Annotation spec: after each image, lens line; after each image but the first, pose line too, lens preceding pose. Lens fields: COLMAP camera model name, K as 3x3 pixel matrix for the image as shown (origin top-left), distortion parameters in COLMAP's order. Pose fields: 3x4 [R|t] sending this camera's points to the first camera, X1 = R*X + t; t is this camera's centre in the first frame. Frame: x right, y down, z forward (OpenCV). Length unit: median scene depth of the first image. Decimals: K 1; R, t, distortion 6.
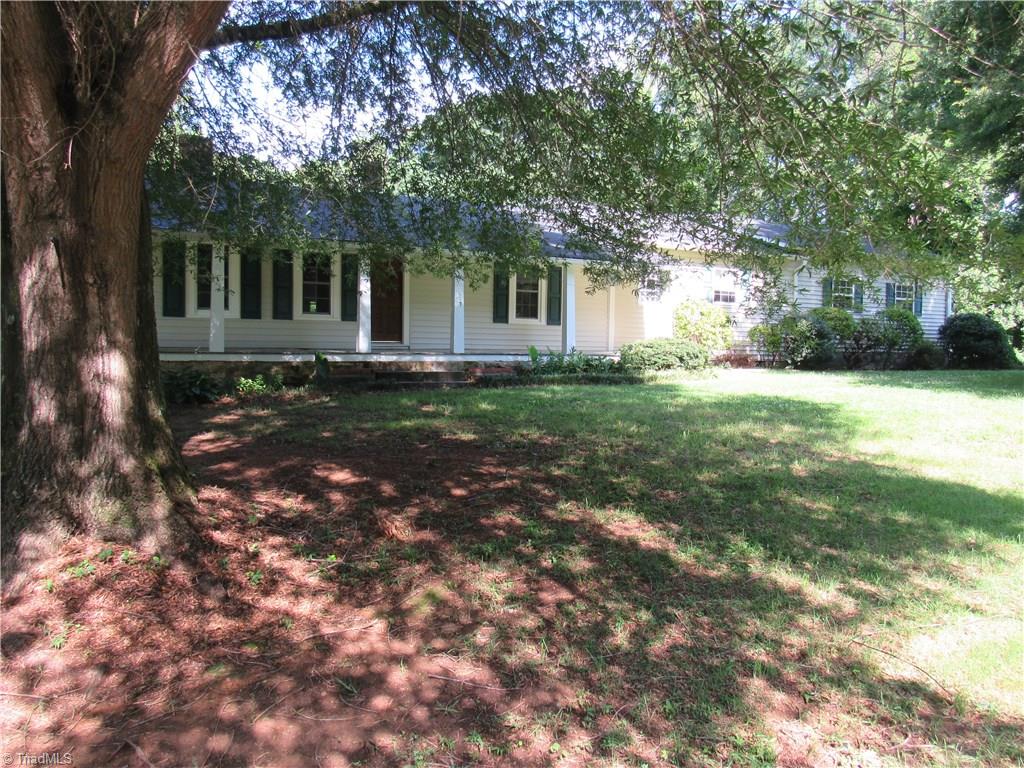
lens RADIAL K [[734.3, 0, 512.5], [0, 734.3, 380.4], [0, 0, 1]] dist [-0.031645, 0.012834]
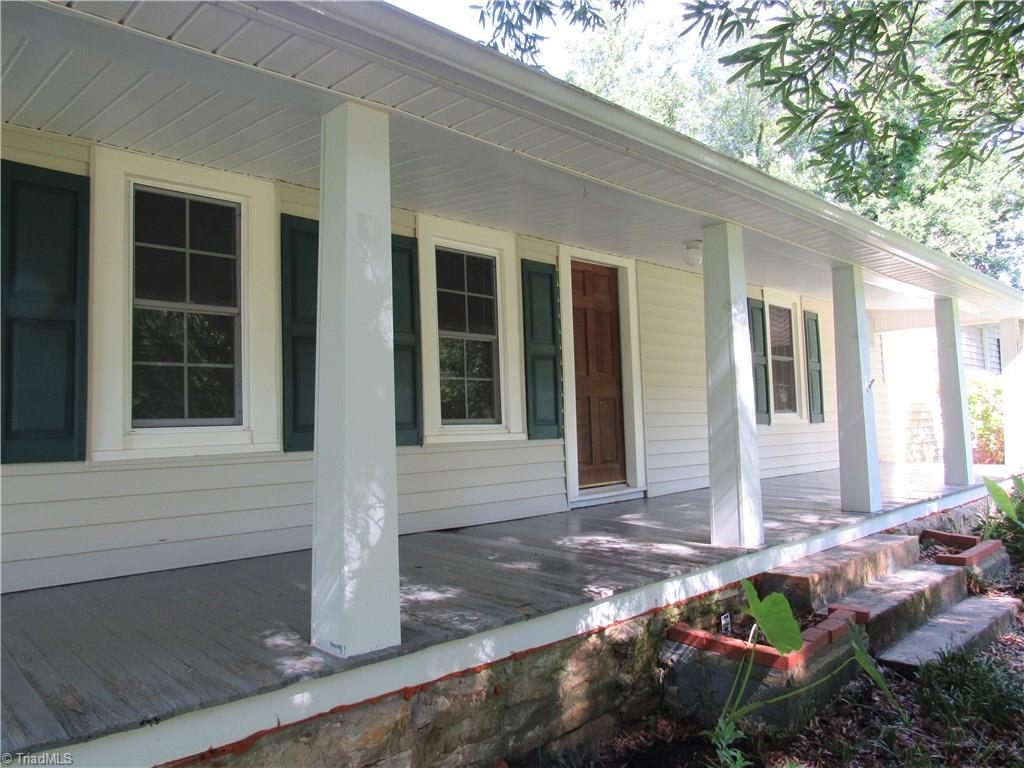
lens RADIAL K [[734.3, 0, 516.9], [0, 734.3, 383.5], [0, 0, 1]] dist [-0.031645, 0.012834]
pose [[0.953296, -0.024710, 0.301024, -0.374042], [0.057641, 0.993214, -0.101012, -0.077681], [-0.296485, 0.113645, 0.948252, 0.699618]]
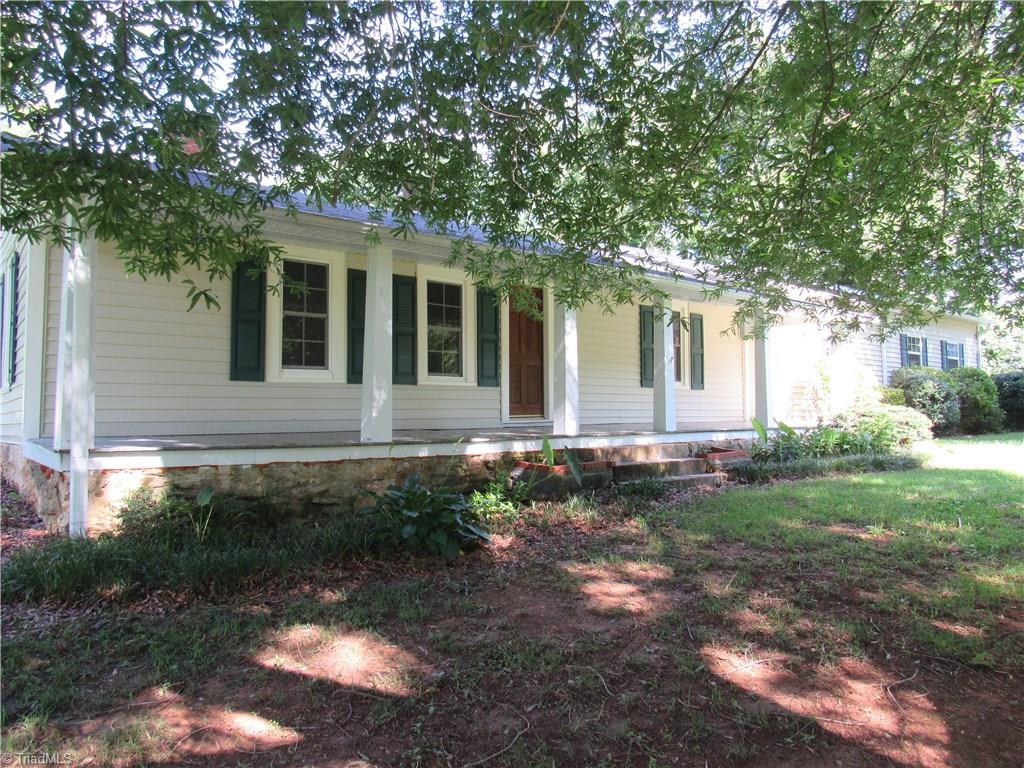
lens RADIAL K [[734.3, 0, 513.7], [0, 734.3, 384.0], [0, 0, 1]] dist [-0.031645, 0.012834]
pose [[0.970038, -0.007867, 0.242825, -0.389849], [0.027756, 0.996520, -0.078597, -0.032041], [-0.241362, 0.082982, 0.966881, 0.375142]]
